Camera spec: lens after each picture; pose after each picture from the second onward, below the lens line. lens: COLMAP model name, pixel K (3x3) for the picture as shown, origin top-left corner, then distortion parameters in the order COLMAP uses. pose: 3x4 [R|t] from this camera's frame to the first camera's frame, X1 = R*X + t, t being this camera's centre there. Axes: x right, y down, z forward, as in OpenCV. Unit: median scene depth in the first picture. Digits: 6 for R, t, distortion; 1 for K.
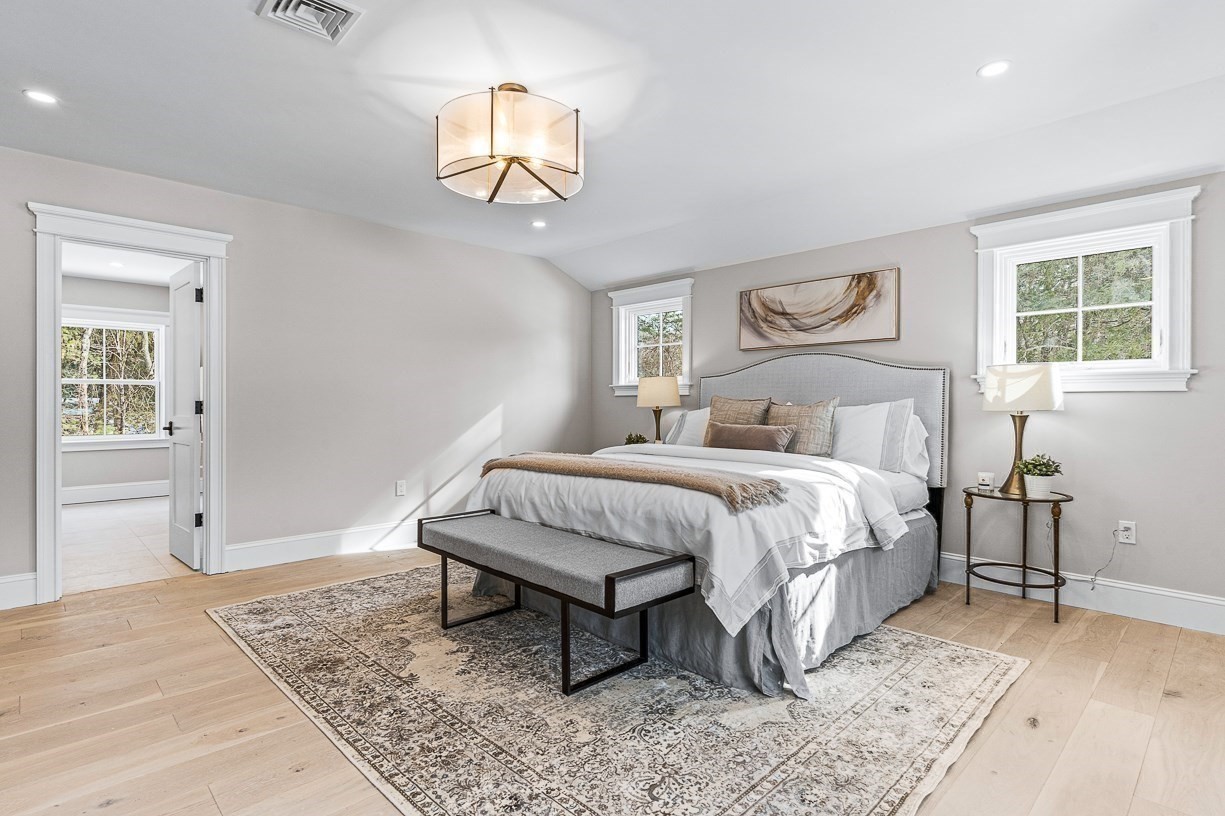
lens RADIAL K [[612.8, 0, 612.9], [0, 612.8, 406.5], [0, 0, 1]] dist [-0.004997, 0.001500]
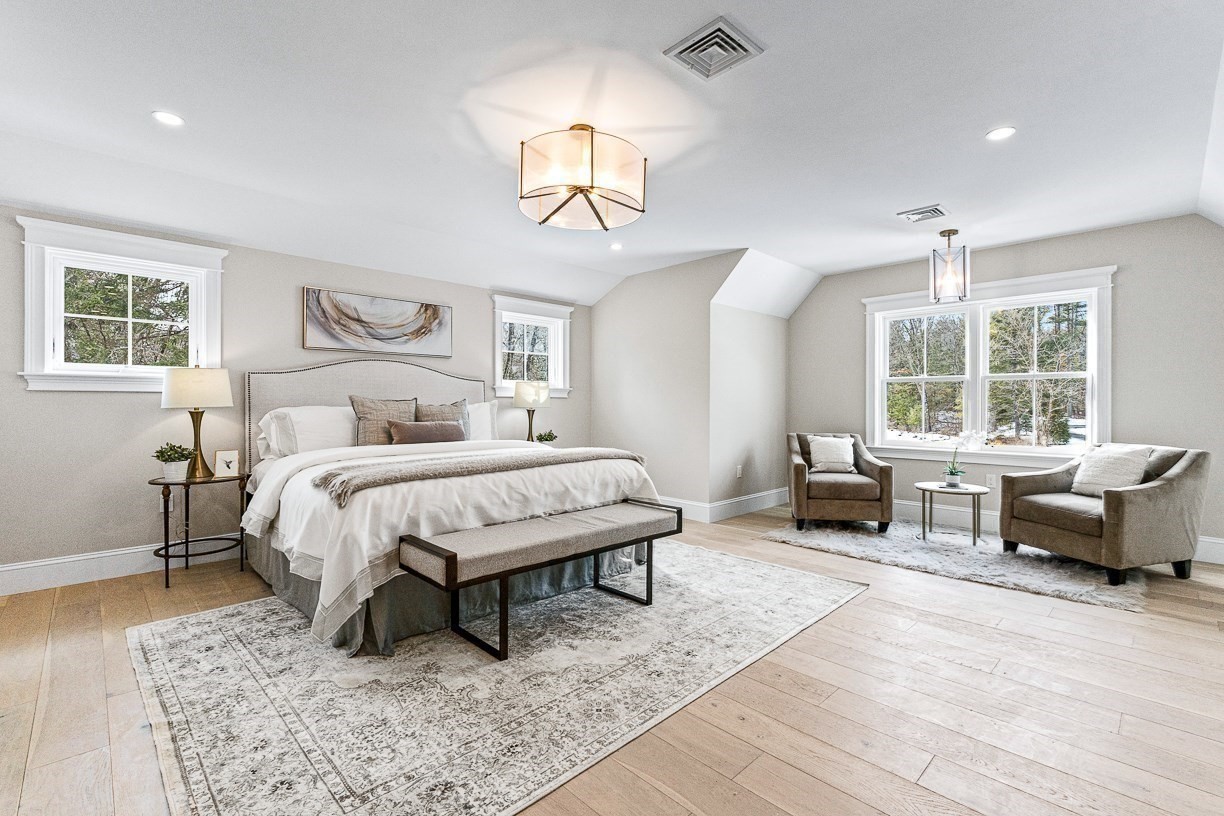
lens RADIAL K [[554.2, 0, 607.5], [0, 554.2, 406.7], [0, 0, 1]] dist [-0.005021, 0.000169]
pose [[-0.001802, -0.006929, 0.999974, -0.983686], [0.002334, 0.999973, 0.006934, -0.005959], [-0.999996, 0.002347, -0.001785, 0.782061]]
